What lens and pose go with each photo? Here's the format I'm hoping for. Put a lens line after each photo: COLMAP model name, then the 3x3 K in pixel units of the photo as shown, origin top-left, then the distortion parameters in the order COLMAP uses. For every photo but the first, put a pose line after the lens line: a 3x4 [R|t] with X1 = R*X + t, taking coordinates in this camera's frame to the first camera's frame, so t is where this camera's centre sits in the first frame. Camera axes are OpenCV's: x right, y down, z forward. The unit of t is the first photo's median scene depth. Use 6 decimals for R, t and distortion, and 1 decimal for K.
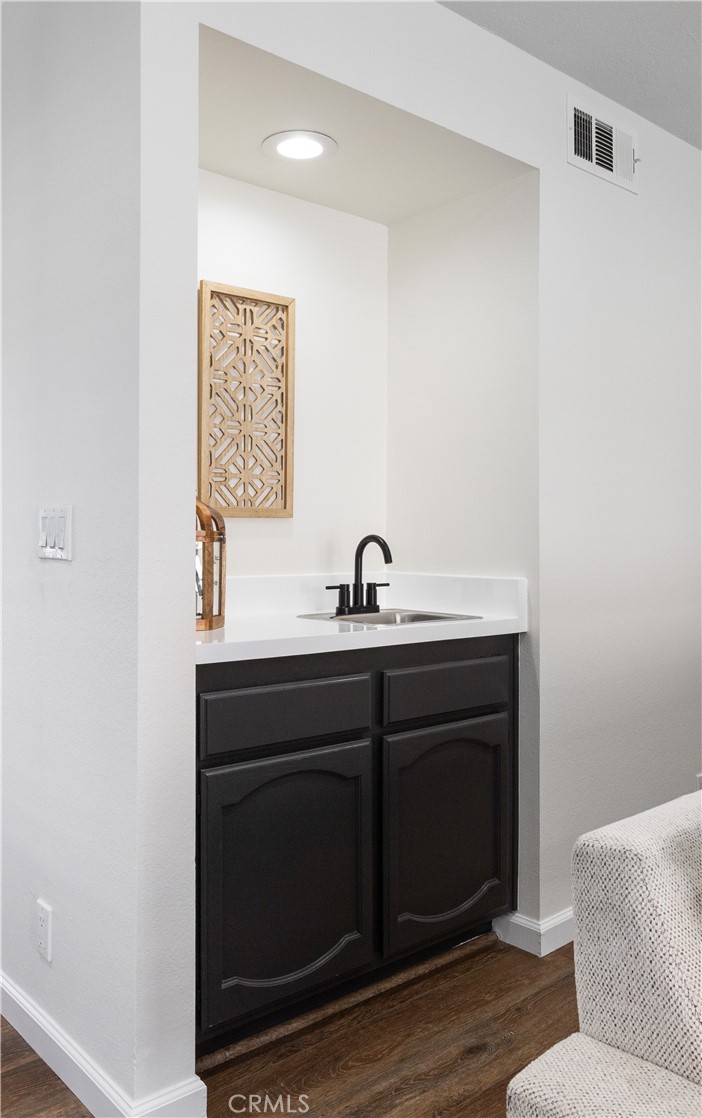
lens RADIAL K [[920.0, 0, 351.6], [0, 920.0, 533.9], [0, 0, 1]] dist [-0.005870, -0.000909]
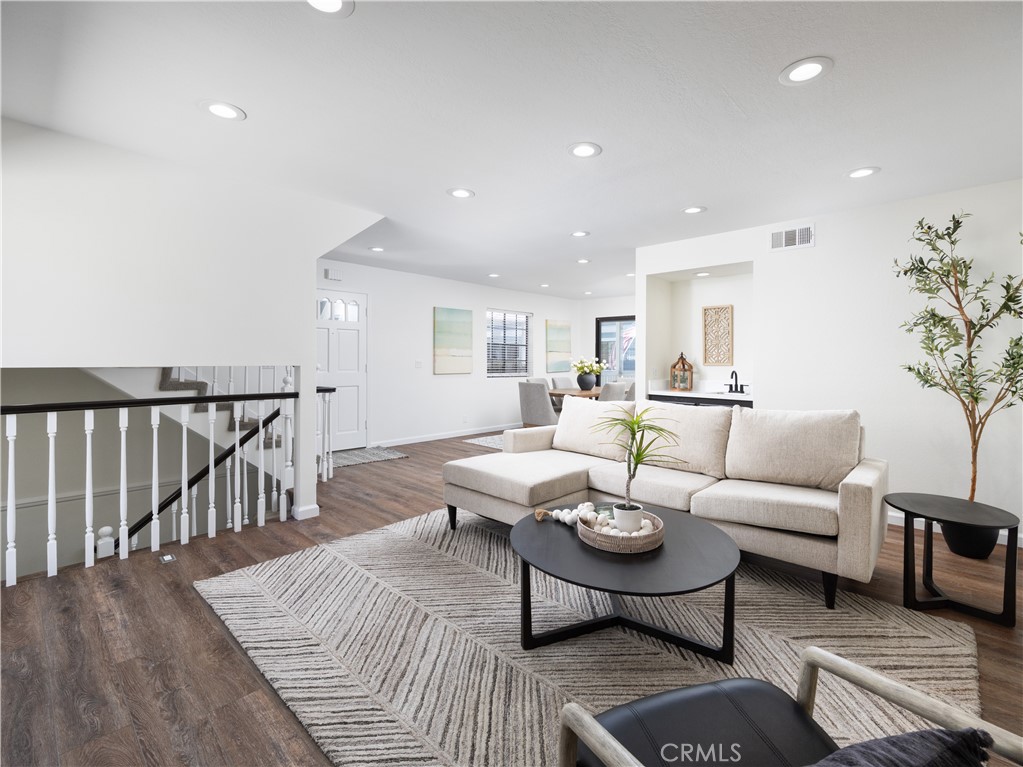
lens RADIAL K [[460.4, 0, 511.5], [0, 460.4, 383.5], [0, 0, 1]] dist [-0.000329, 0.000657]
pose [[0.108959, 0.040591, -0.993217, 1.766561], [-0.000418, 0.999168, 0.040788, -0.022051], [0.994046, -0.004029, 0.108886, -0.043014]]
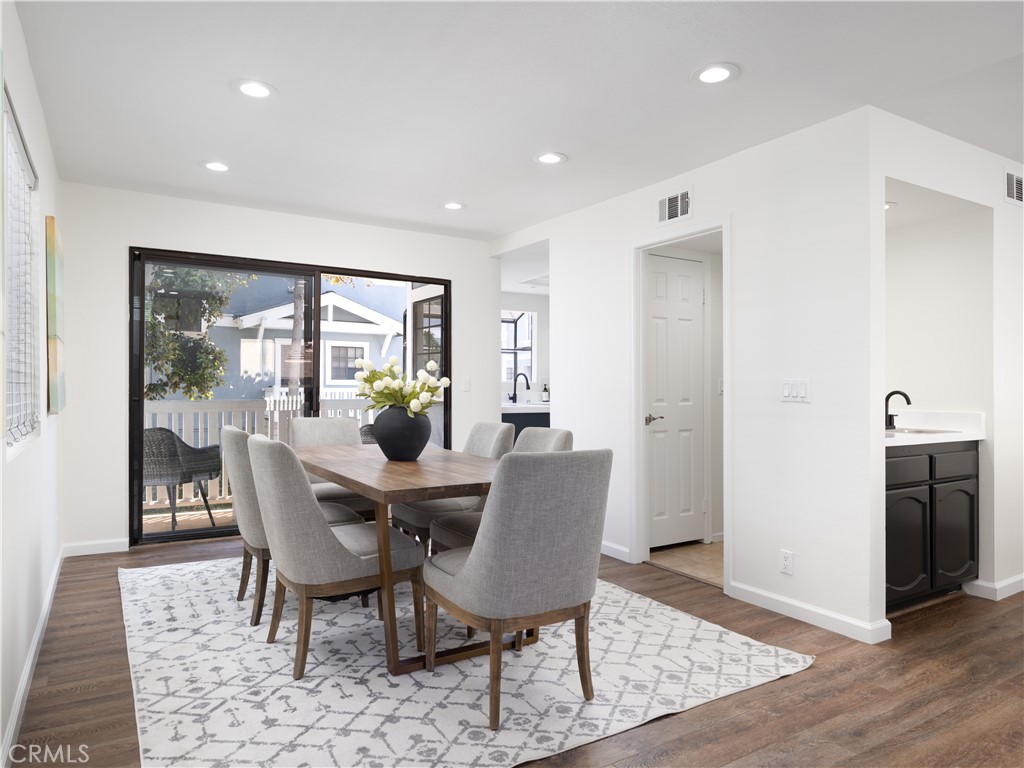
lens RADIAL K [[658.4, 0, 512.0], [0, 658.4, 384.0], [0, 0, 1]] dist [0.029305, -0.001601]
pose [[0.987861, 0.002483, -0.155323, -0.599193], [-0.002077, 0.999994, 0.002776, -0.016616], [0.155328, -0.002420, 0.987860, -0.597833]]
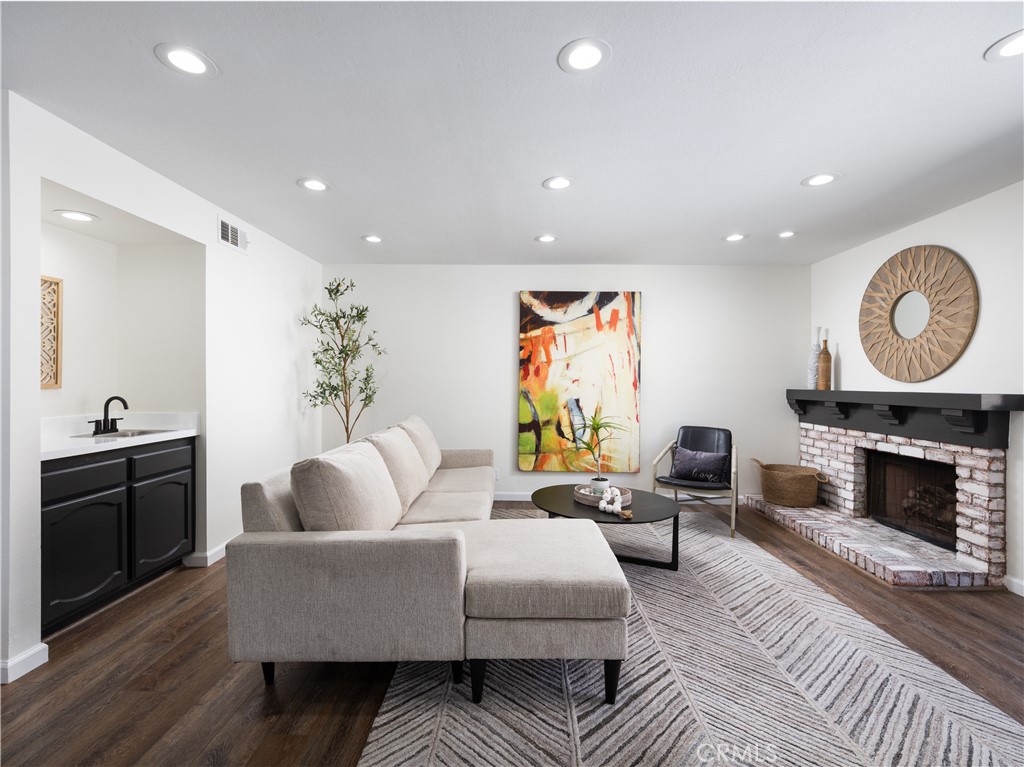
lens RADIAL K [[460.8, 0, 512.0], [0, 460.8, 383.5], [0, 0, 1]] dist [-0.000329, 0.000657]
pose [[0.669501, -0.005097, 0.742794, -0.159389], [-0.003649, 0.999942, 0.010151, -0.043833], [-0.742802, -0.009506, 0.669444, -0.419643]]
